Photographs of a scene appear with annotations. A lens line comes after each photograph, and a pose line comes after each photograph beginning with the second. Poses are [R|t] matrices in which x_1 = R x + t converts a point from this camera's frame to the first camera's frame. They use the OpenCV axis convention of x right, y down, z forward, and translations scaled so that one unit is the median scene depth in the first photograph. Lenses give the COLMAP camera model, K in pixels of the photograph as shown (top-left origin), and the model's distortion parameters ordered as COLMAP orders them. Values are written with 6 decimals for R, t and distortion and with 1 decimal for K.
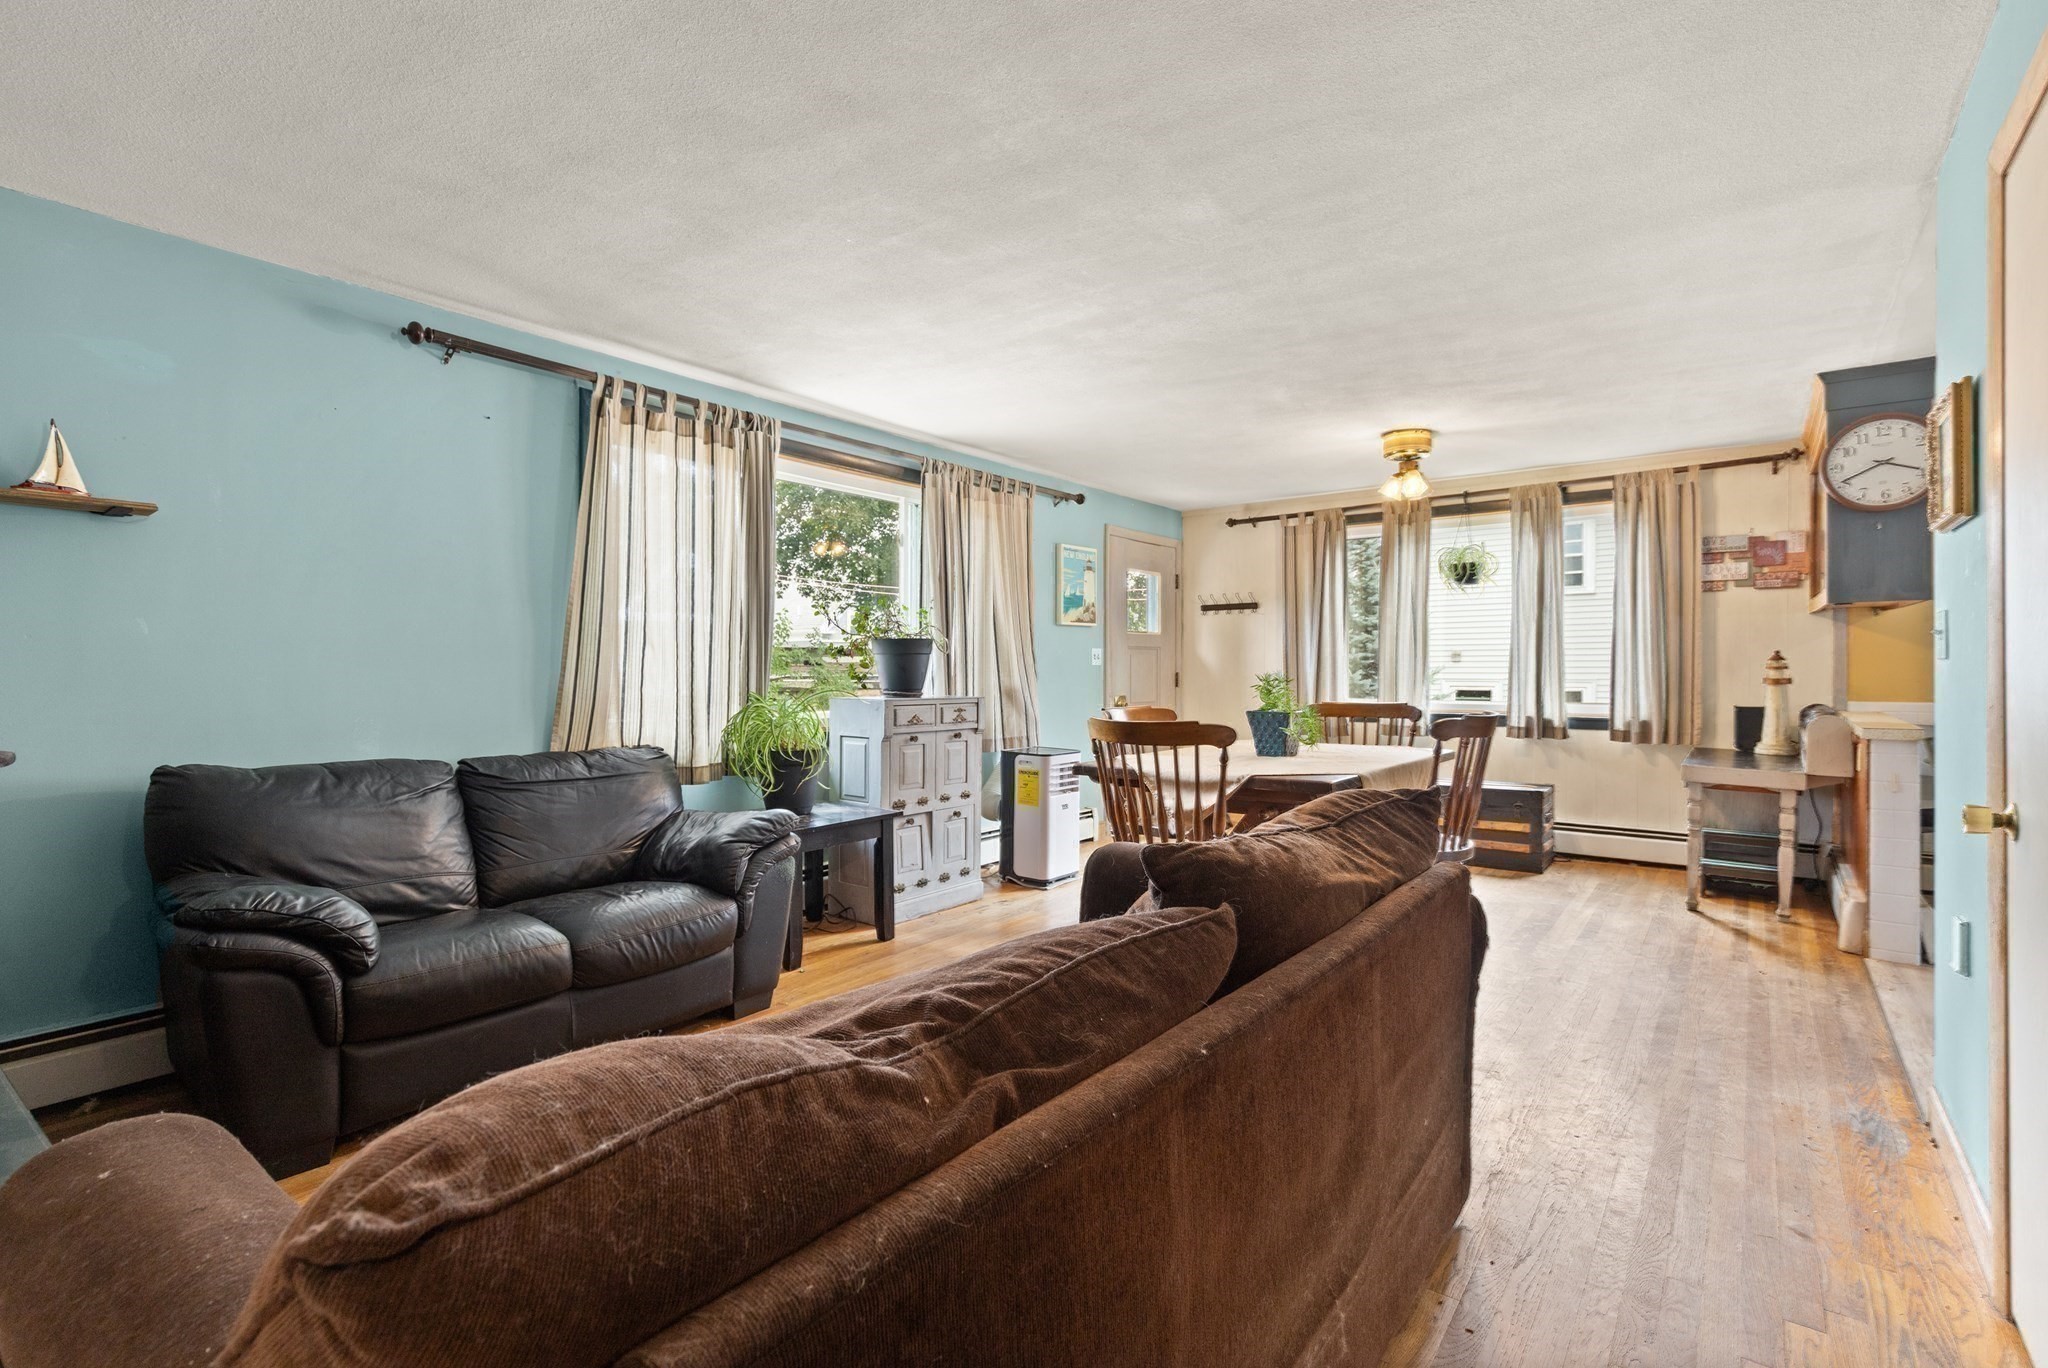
lens RADIAL K [[952.6, 0, 1042.8], [0, 952.6, 674.1], [0, 0, 1]] dist [0.016140, -0.000575]
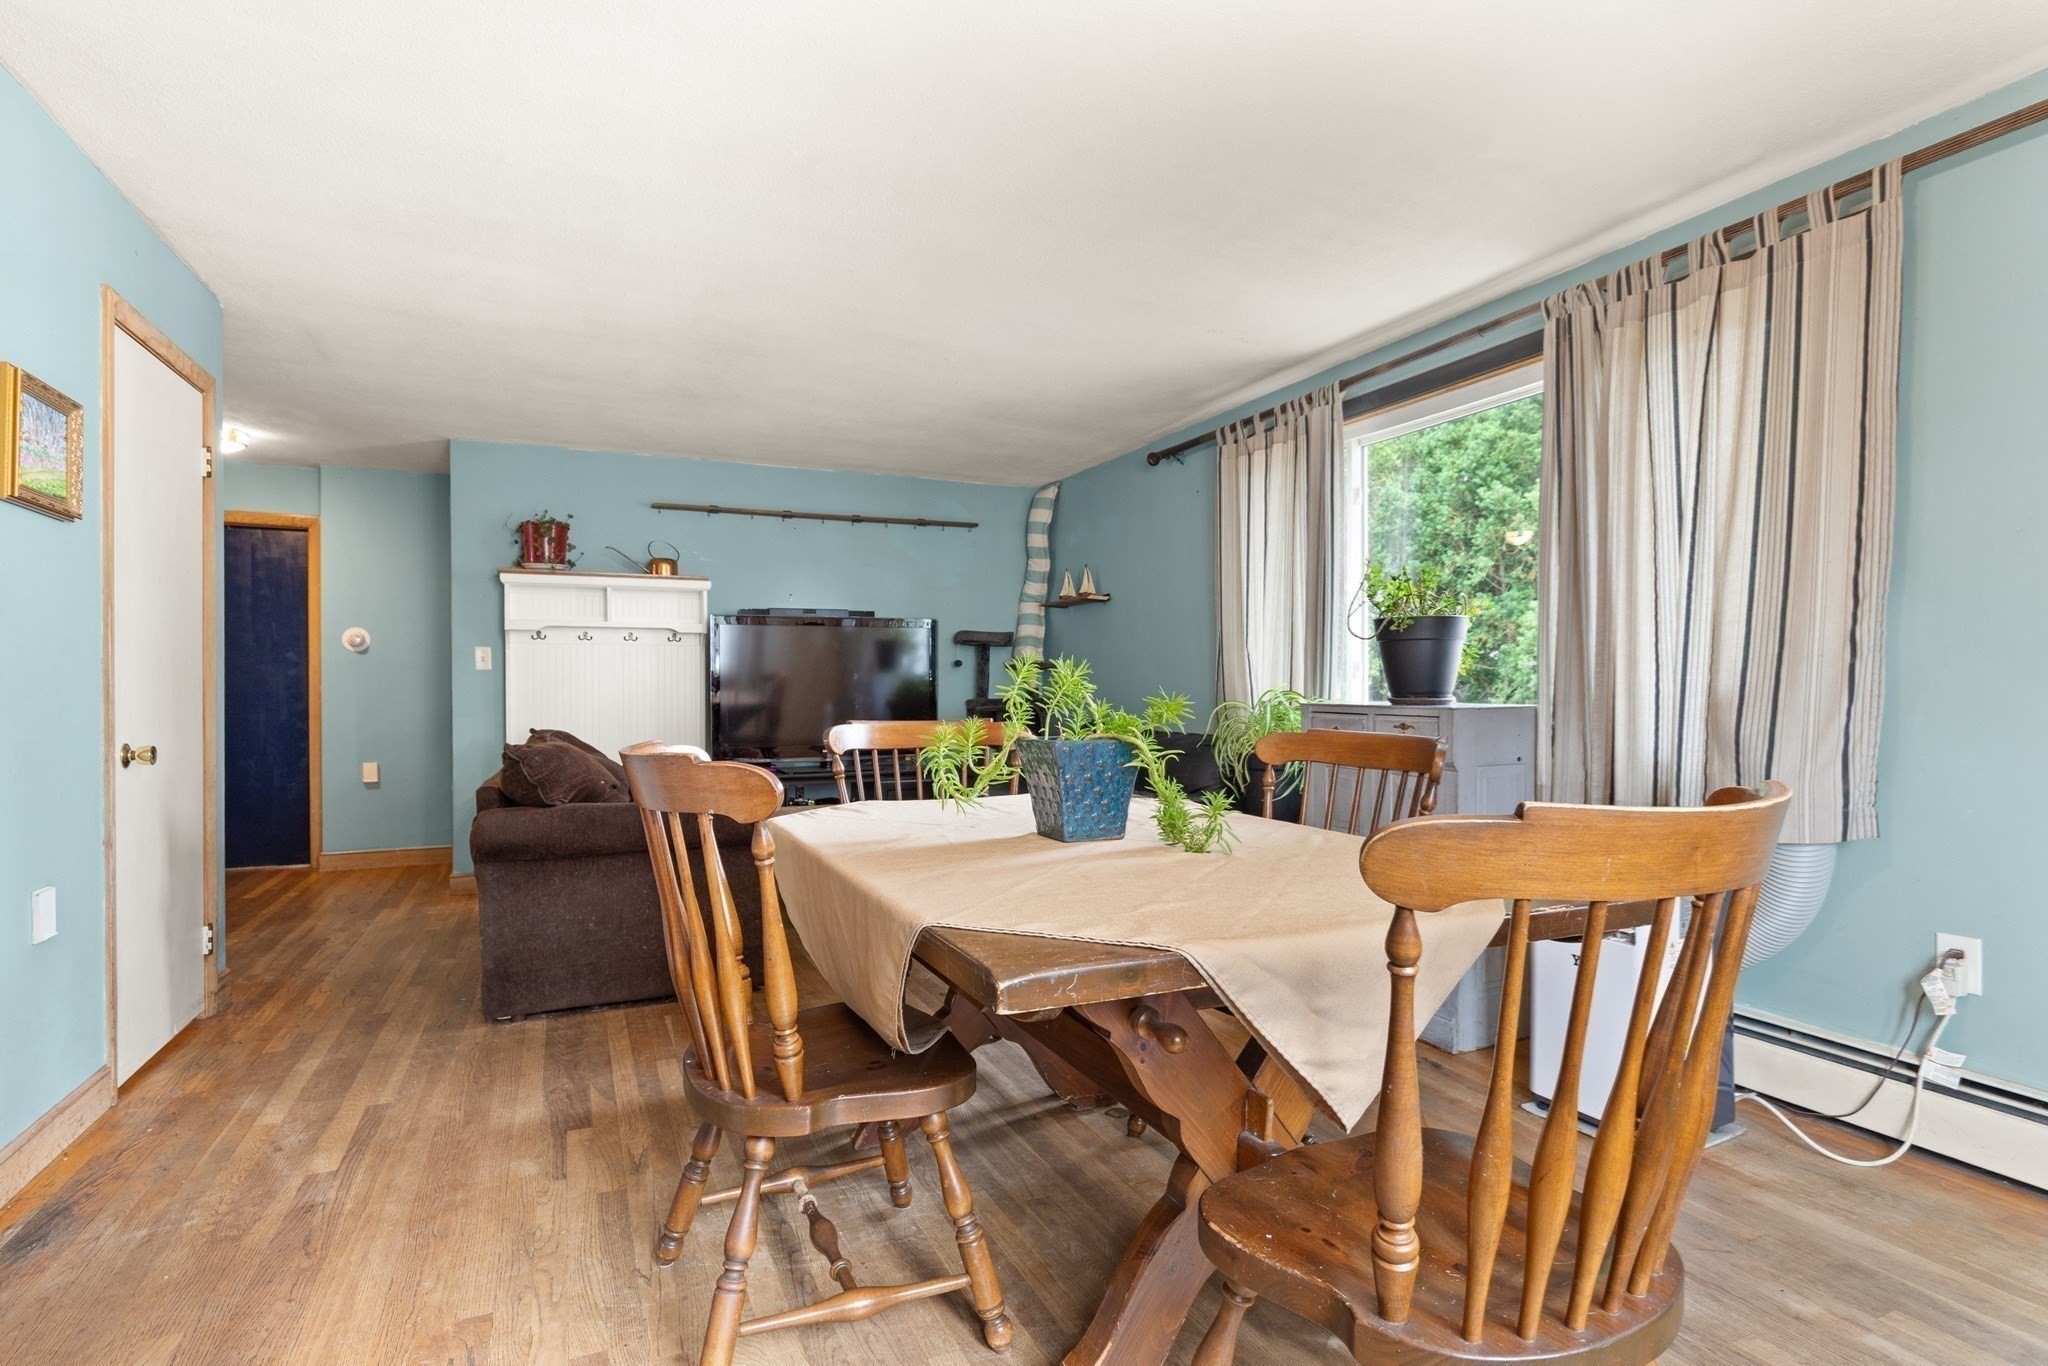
lens RADIAL K [[1040.0, 0, 1023.4], [0, 1040.0, 694.2], [0, 0, 1]] dist [-0.000778, -0.000096]
pose [[-0.492624, 0.005866, -0.870222, 0.552067], [-0.006690, 0.999922, 0.010528, 0.008466], [0.870216, 0.011009, -0.492547, 0.972135]]
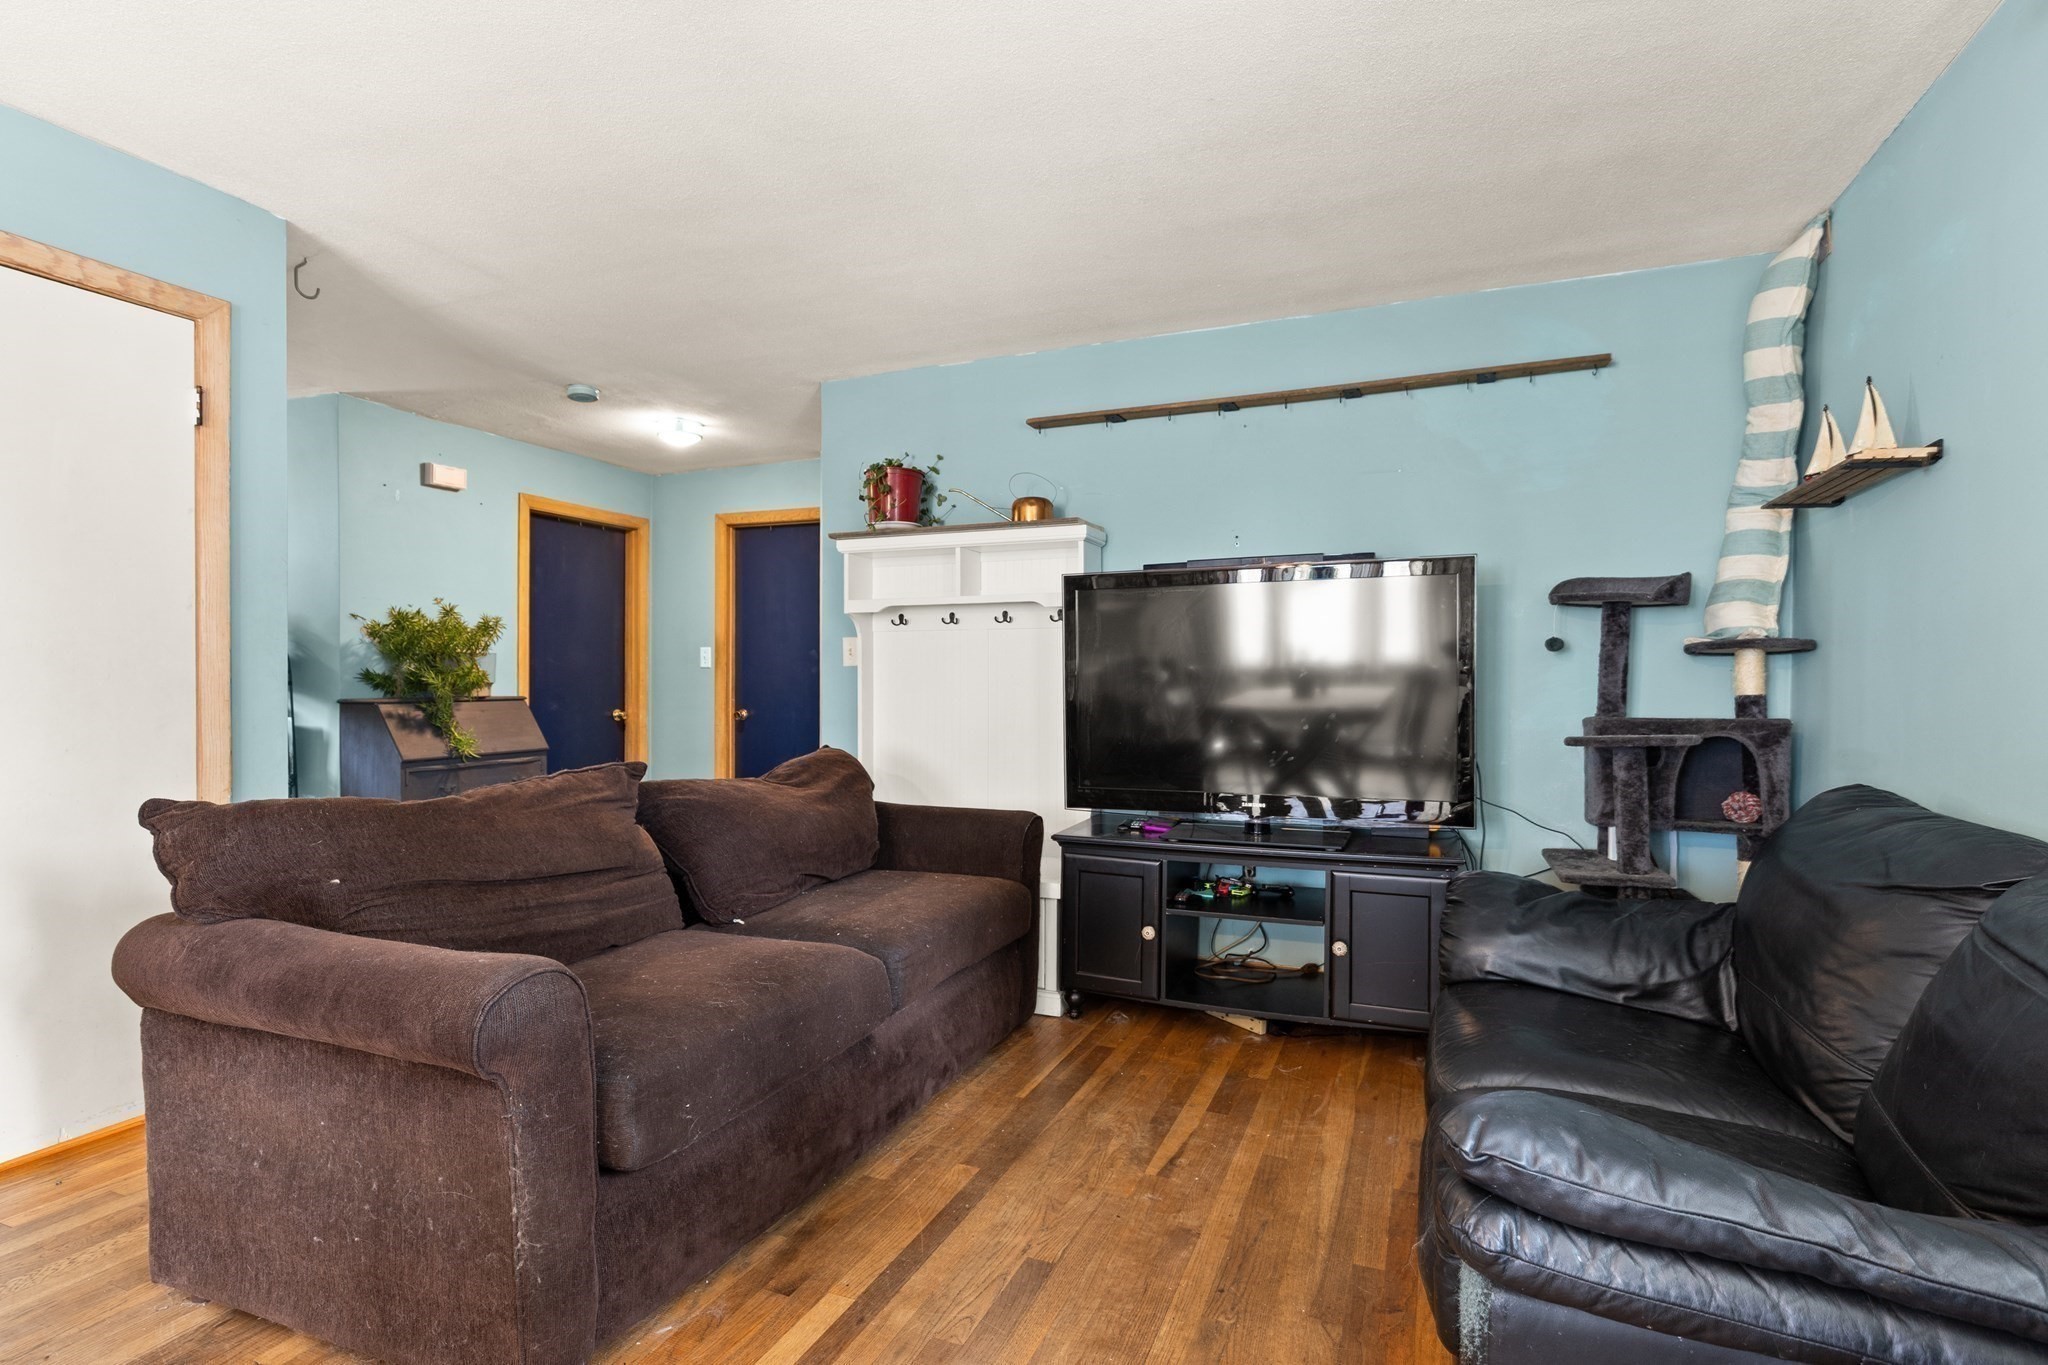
lens RADIAL K [[987.4, 0, 1038.8], [0, 987.4, 684.4], [0, 0, 1]] dist [0.003048, -0.000085]
pose [[-0.968452, -0.001618, -0.249193, -0.033003], [-0.004408, 0.999934, 0.010641, 0.004286], [0.249159, 0.011404, -0.968395, 0.786989]]
